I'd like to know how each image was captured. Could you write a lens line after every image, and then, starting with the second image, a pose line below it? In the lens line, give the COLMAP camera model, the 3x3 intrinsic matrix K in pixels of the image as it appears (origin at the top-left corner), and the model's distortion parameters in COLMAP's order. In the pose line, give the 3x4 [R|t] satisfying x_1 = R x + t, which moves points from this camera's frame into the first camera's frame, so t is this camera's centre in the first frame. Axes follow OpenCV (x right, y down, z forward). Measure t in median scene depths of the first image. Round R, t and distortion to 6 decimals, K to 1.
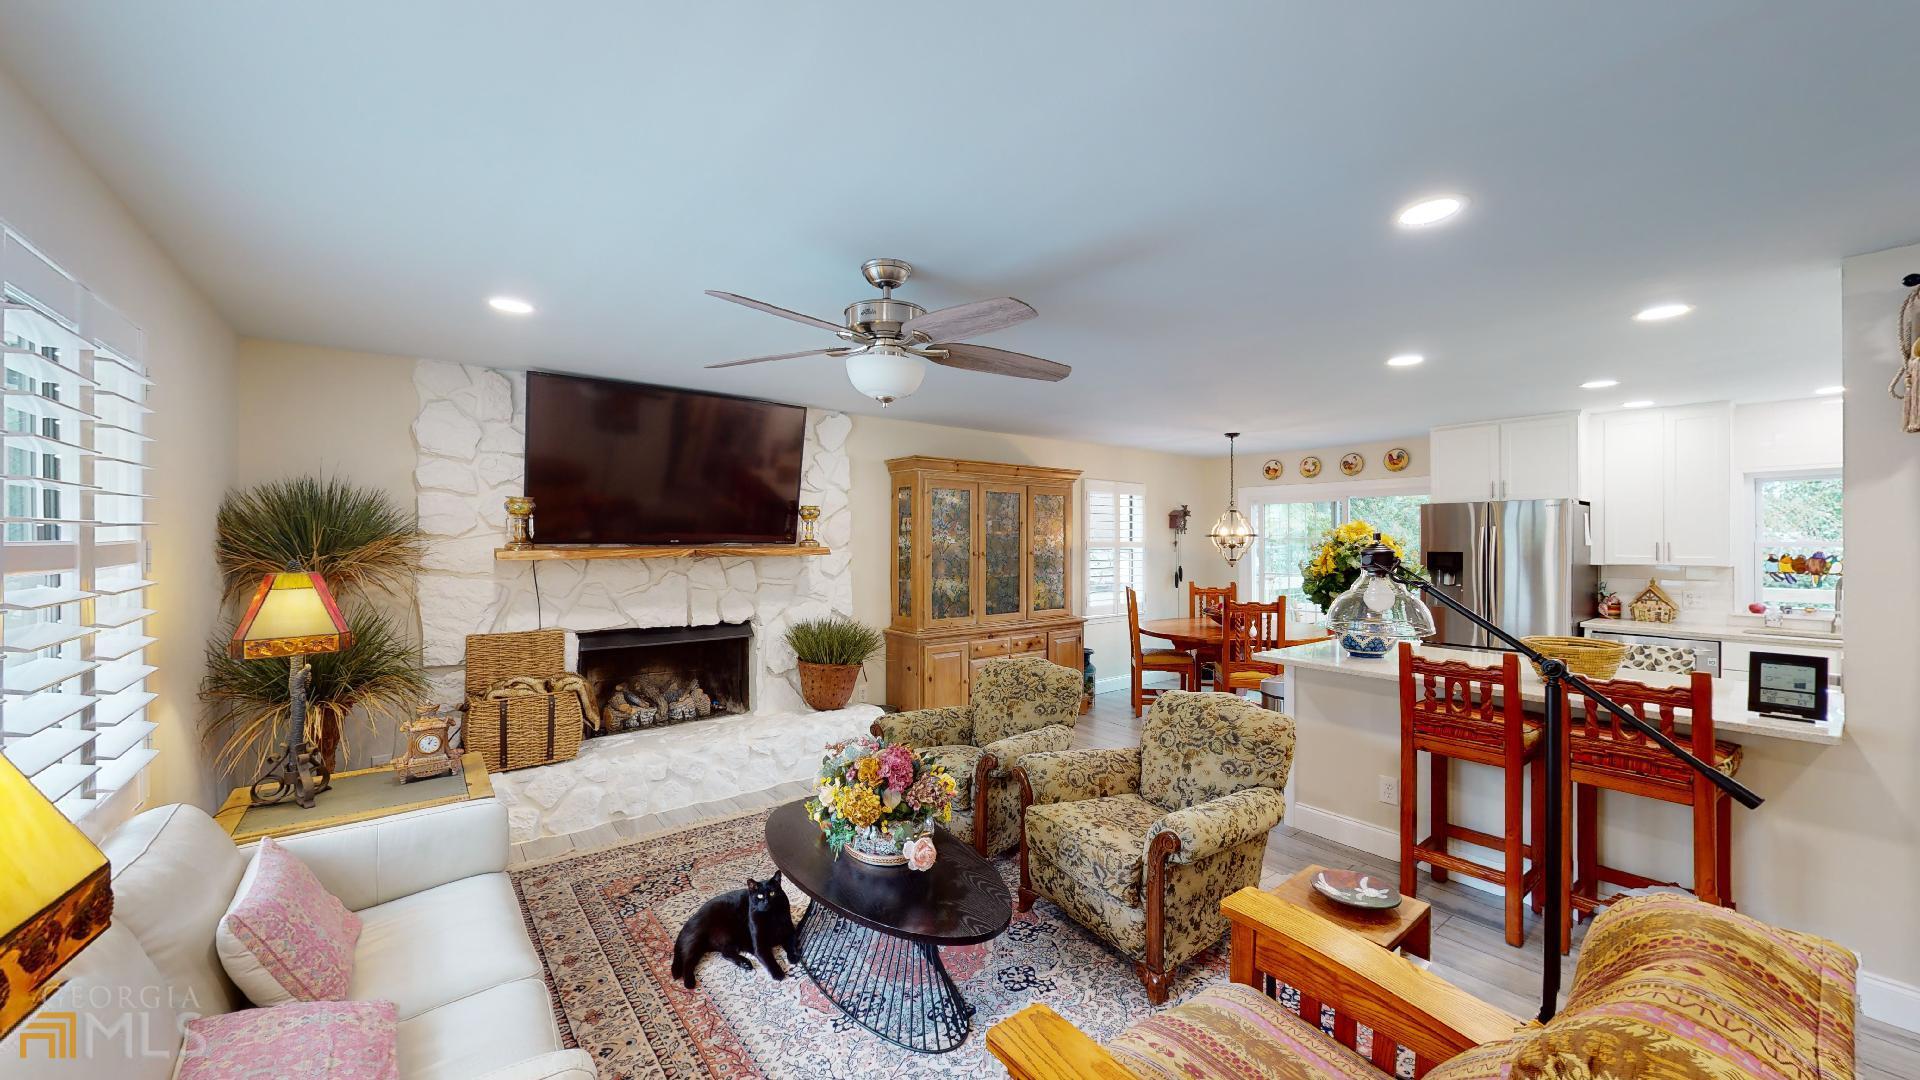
lens RADIAL K [[721.5, 0, 953.9], [0, 721.5, 538.2], [0, 0, 1]] dist [-0.001412, -0.000057]
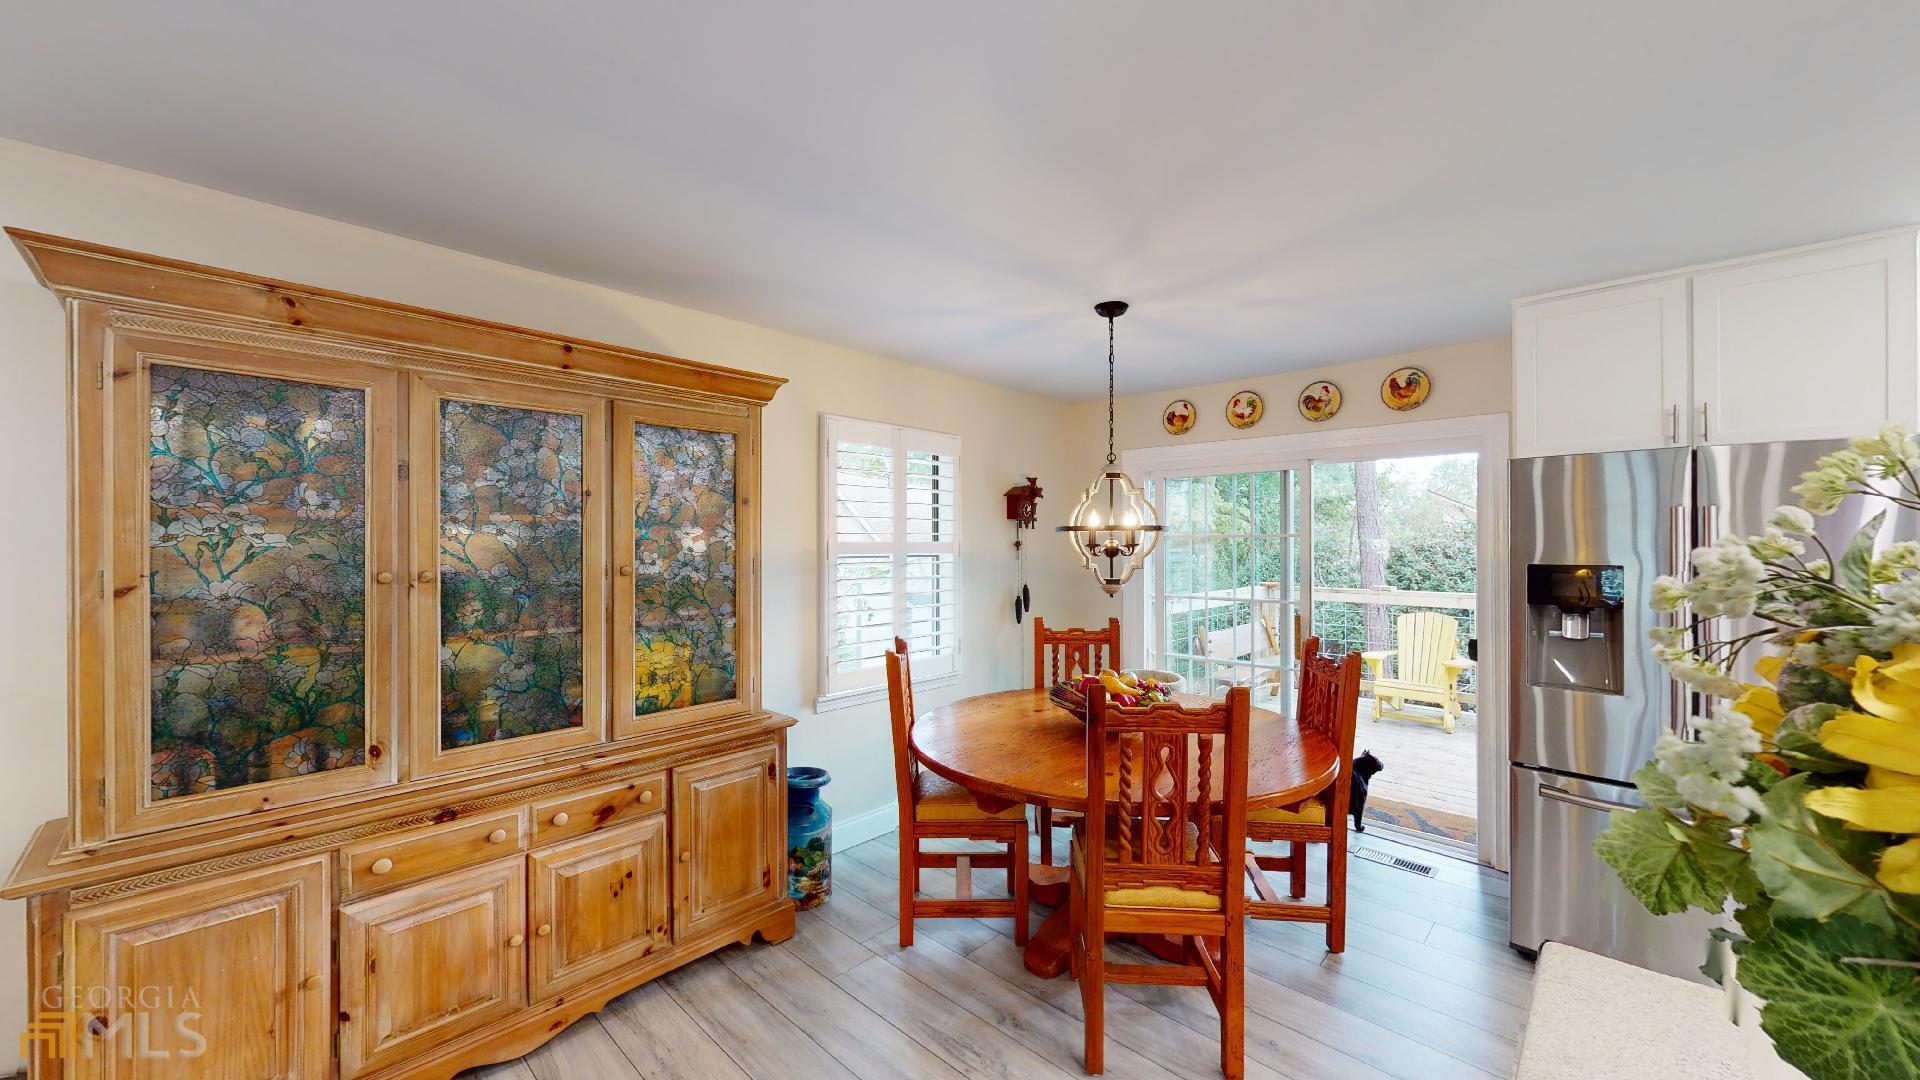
lens RADIAL K [[721.5, 0, 960.9], [0, 721.5, 533.6], [0, 0, 1]] dist [-0.001412, -0.000057]
pose [[0.987237, 0.001994, 0.159243, 0.212595], [-0.001110, 0.999983, -0.005643, 0.001962], [-0.159251, 0.005394, 0.987223, 0.548167]]
